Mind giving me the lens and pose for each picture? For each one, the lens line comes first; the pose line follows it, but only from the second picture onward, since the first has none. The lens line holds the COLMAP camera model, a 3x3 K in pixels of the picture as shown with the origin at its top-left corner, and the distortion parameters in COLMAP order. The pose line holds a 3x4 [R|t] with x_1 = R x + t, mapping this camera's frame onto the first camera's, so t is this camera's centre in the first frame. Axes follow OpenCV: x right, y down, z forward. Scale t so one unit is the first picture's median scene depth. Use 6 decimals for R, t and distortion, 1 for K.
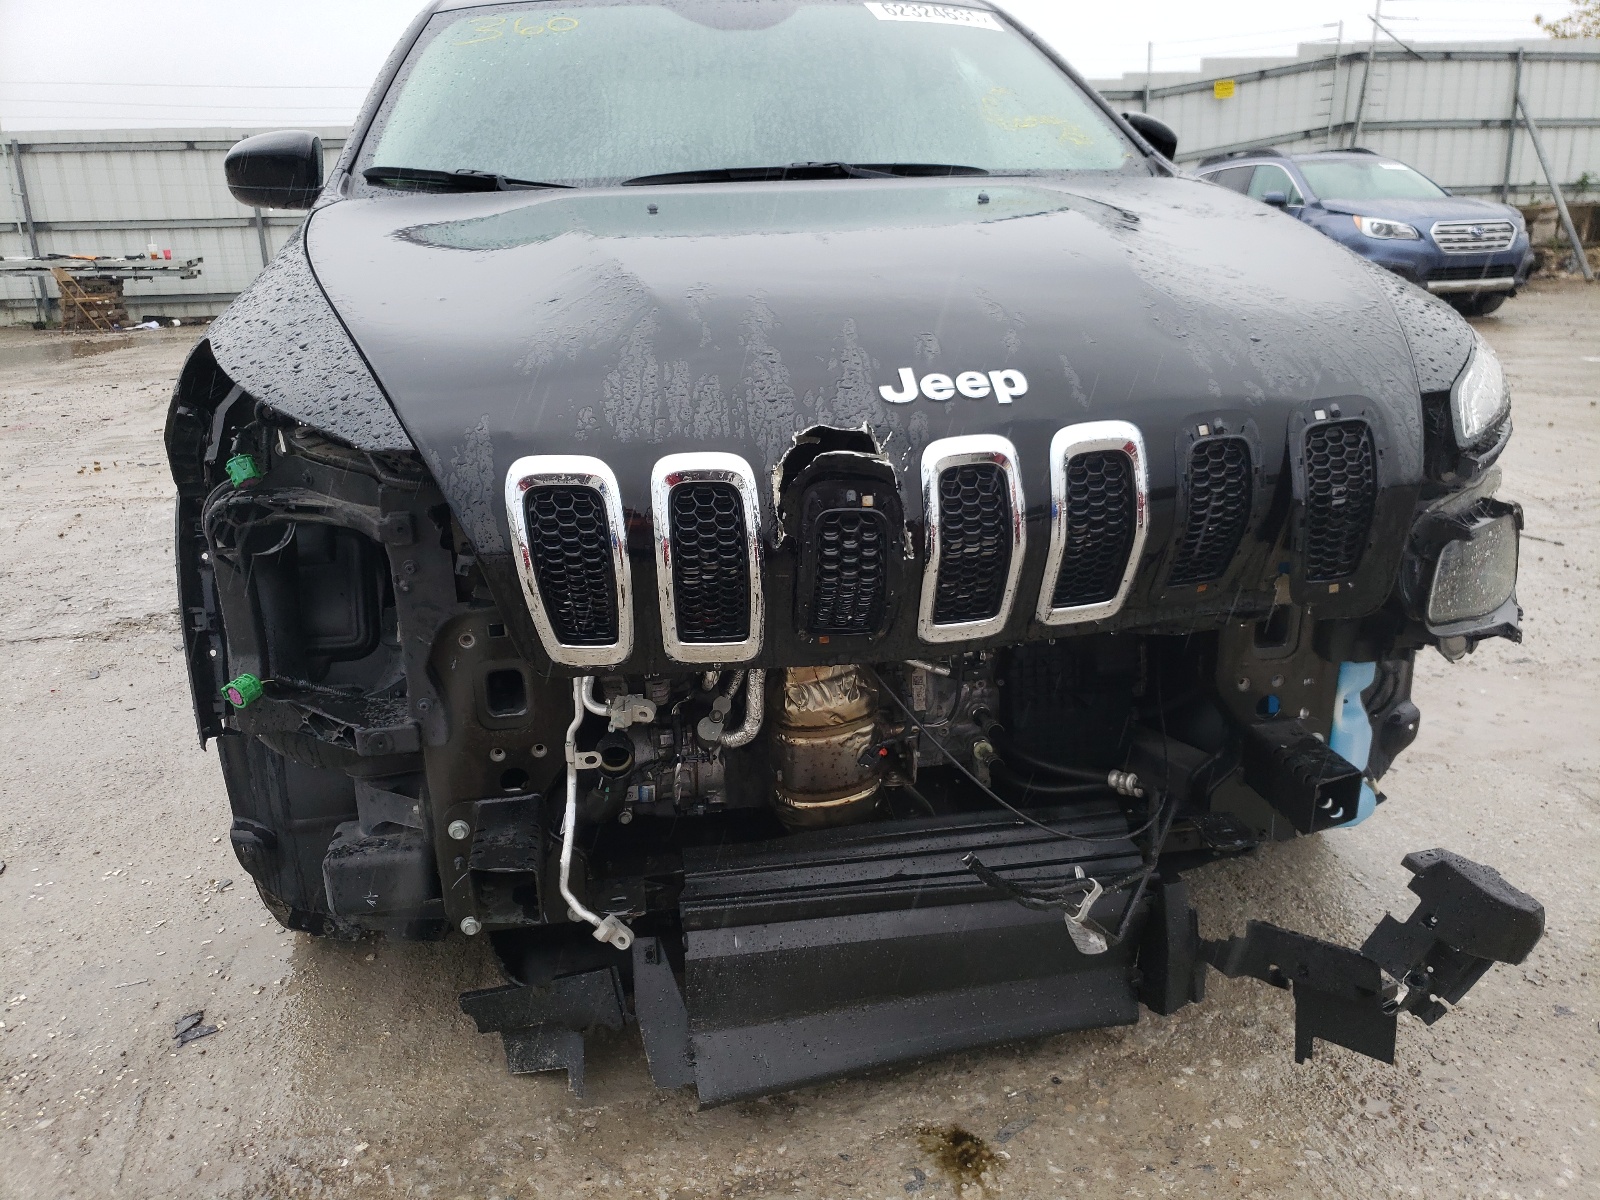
lens RADIAL K [[1221.8, 0, 800.0], [0, 1221.8, 600.0], [0, 0, 1]] dist [0.058262, -0.002679]
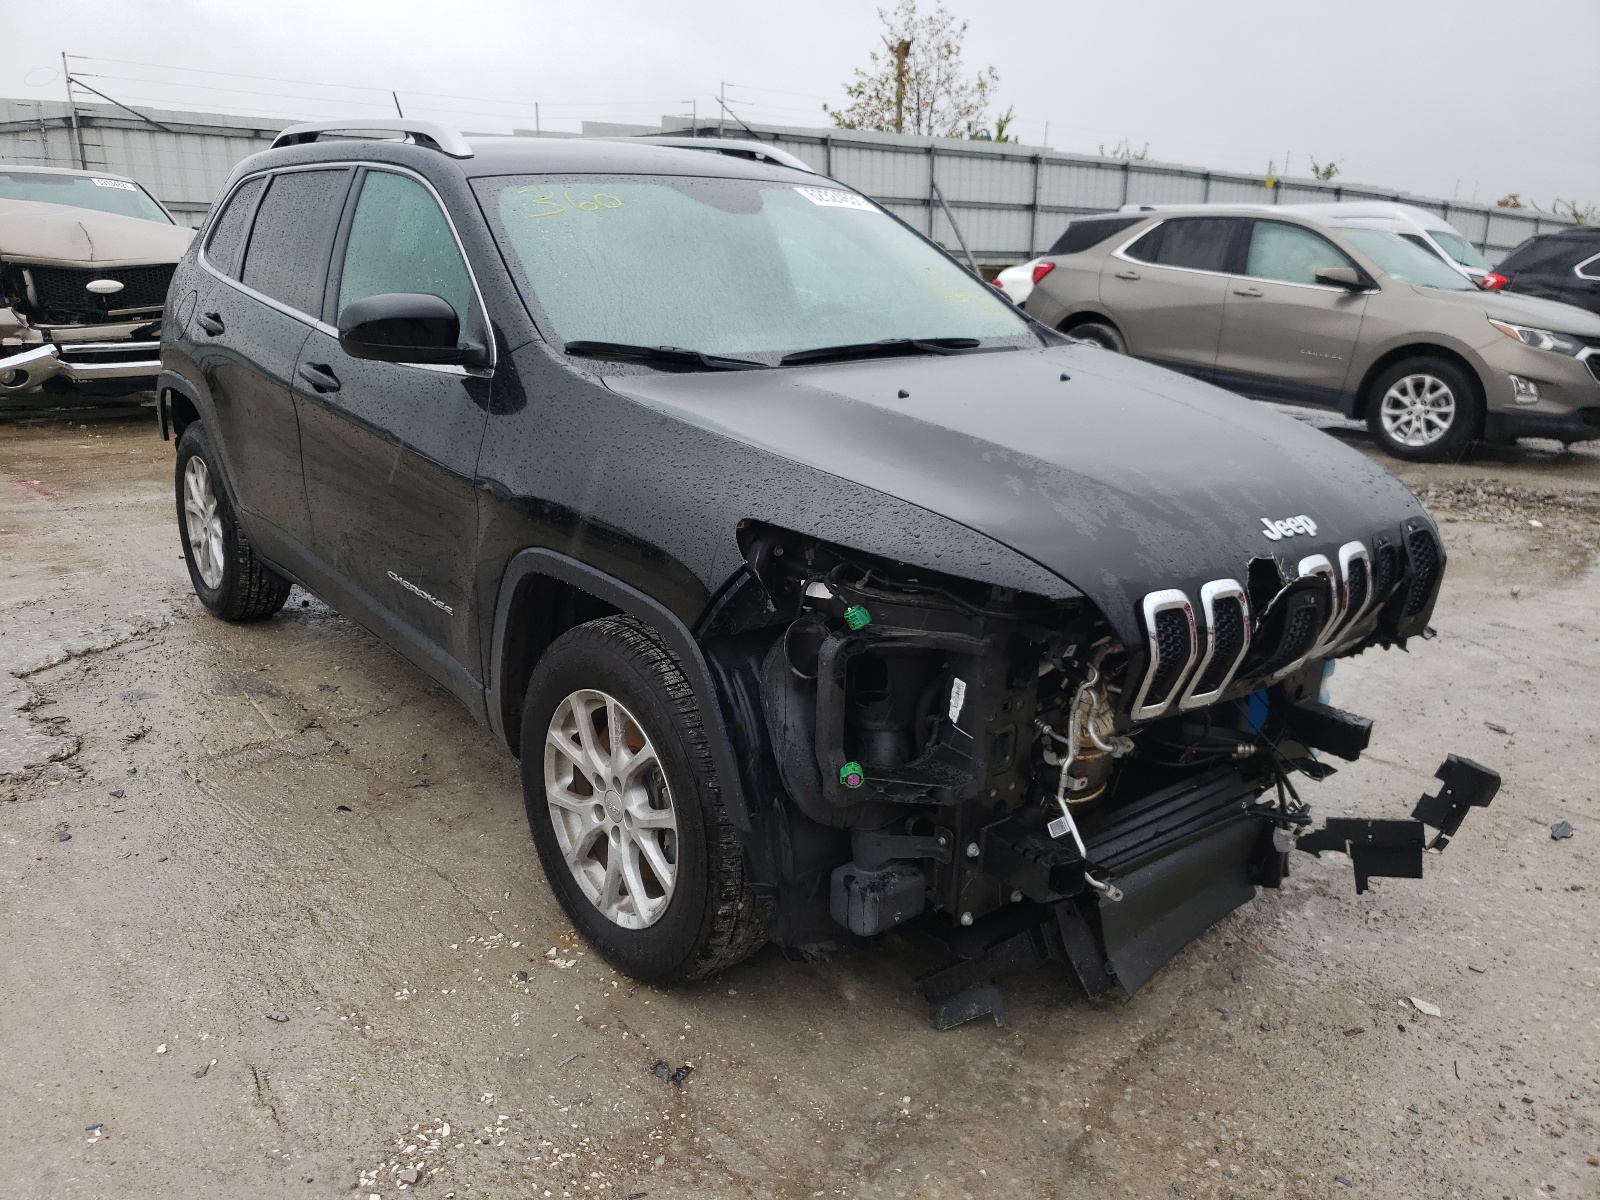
lens RADIAL K [[1221.8, 0, 800.0], [0, 1221.8, 600.0], [0, 0, 1]] dist [0.058262, -0.002679]
pose [[0.877373, -0.099095, 0.469465, -1.088133], [0.108649, 0.994057, 0.006775, -0.132702], [-0.467346, 0.045063, 0.882925, -0.174867]]
